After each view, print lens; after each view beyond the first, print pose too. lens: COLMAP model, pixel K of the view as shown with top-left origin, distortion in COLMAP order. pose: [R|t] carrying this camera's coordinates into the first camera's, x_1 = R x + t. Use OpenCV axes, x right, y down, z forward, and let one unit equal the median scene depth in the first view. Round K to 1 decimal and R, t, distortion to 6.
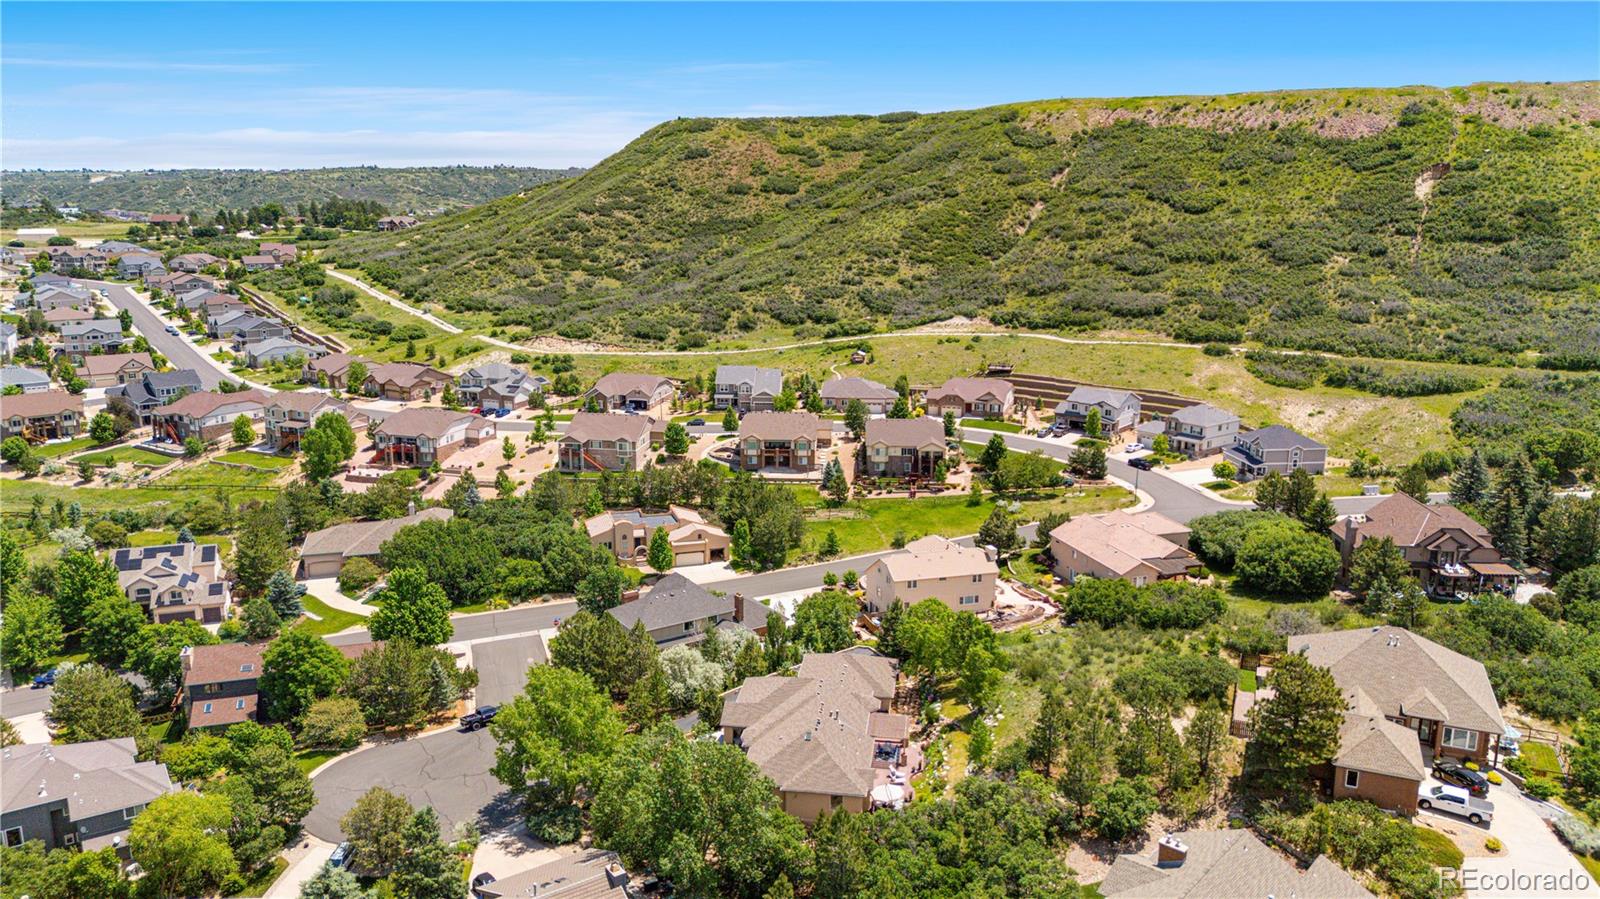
lens RADIAL K [[1122.5, 0, 800.0], [0, 1122.5, 449.5], [0, 0, 1]] dist [0.092763, -0.111476]
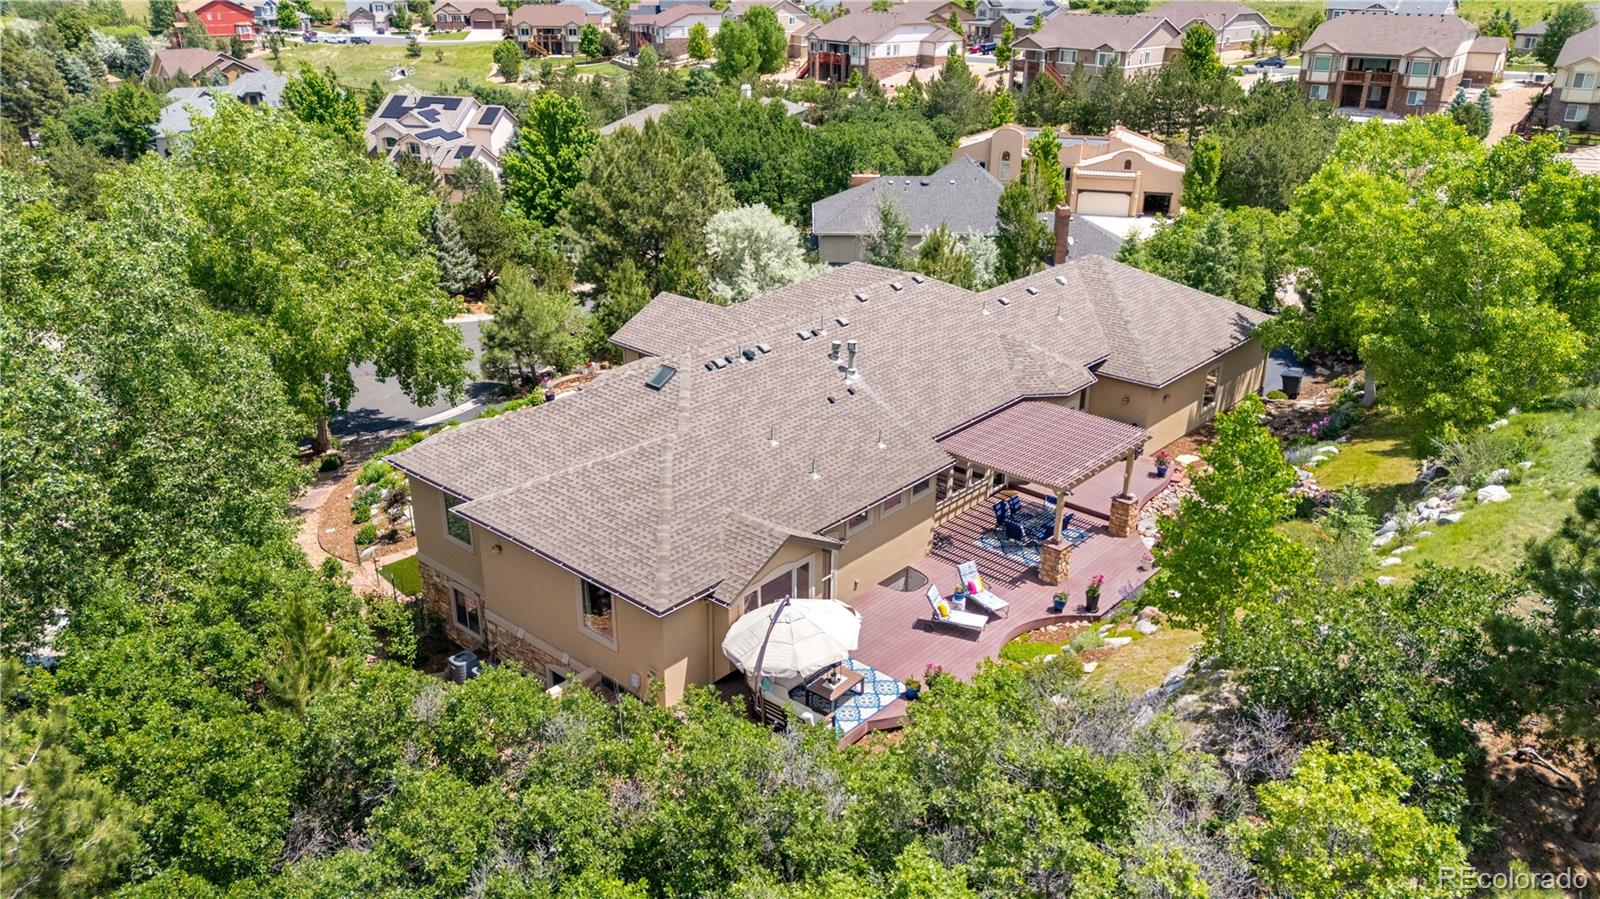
lens RADIAL K [[1174.9, 0, 781.3], [0, 1174.9, 453.0], [0, 0, 1]] dist [0.020640, -0.003509]
pose [[0.829096, 0.222249, -0.513036, 0.048769], [-0.120775, 0.967127, 0.223783, 0.052019], [0.545906, -0.123575, 0.828683, 0.200570]]
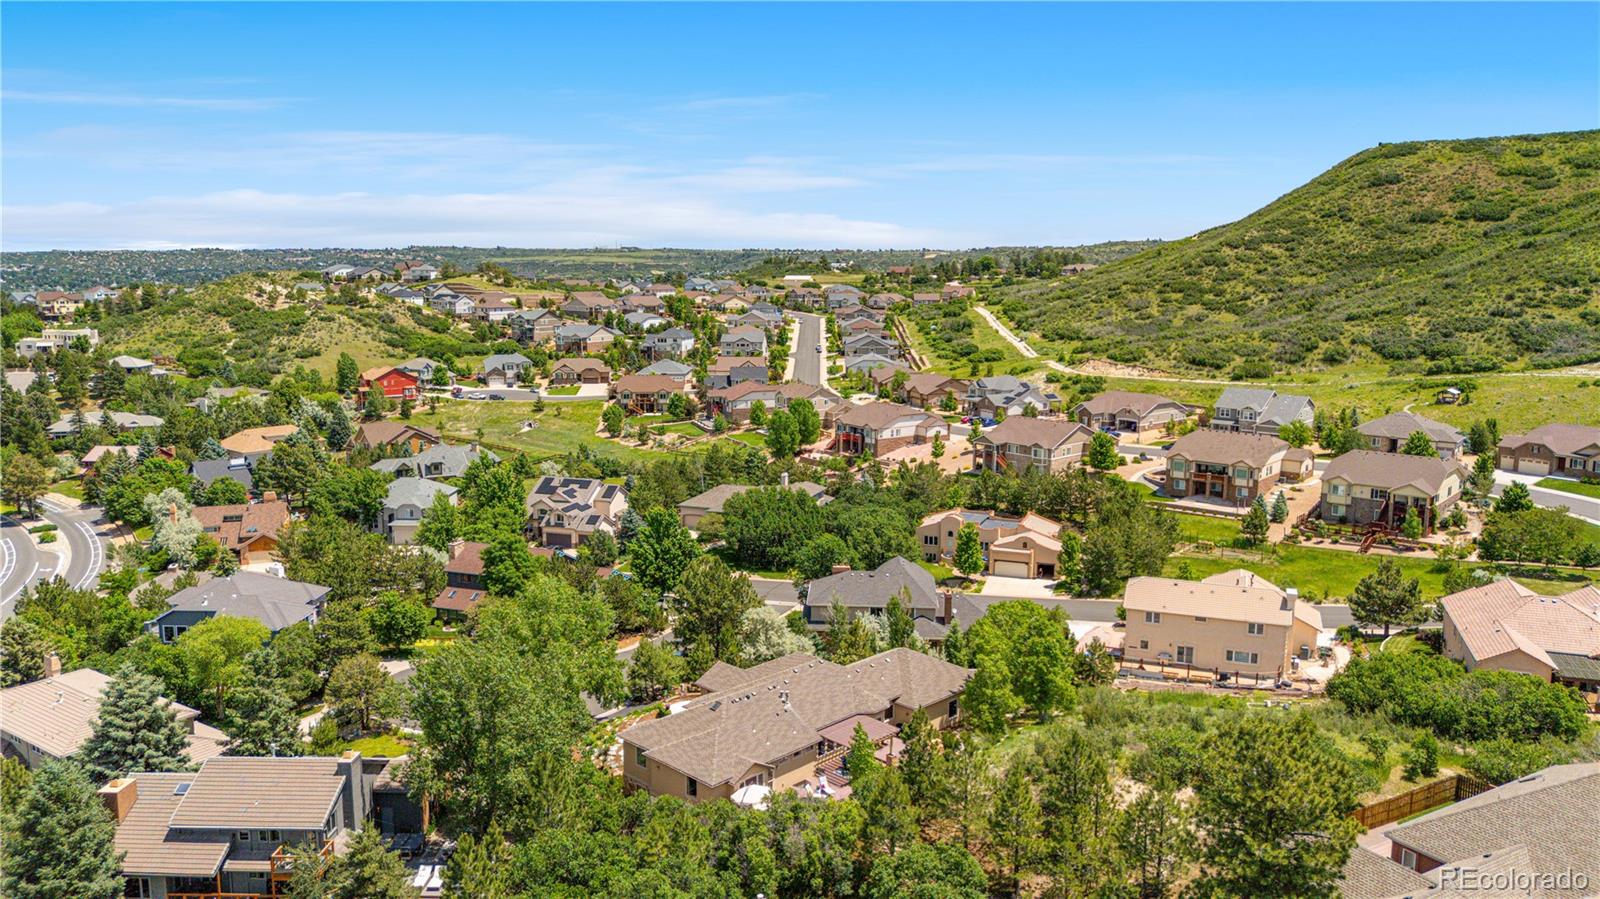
lens RADIAL K [[1122.5, 0, 800.0], [0, 1122.5, 449.5], [0, 0, 1]] dist [0.092763, -0.111476]
pose [[0.807786, 0.097920, -0.581286, 0.130752], [-0.129932, 0.991430, -0.013549, 0.019187], [0.574978, 0.086472, 0.813586, 0.095925]]
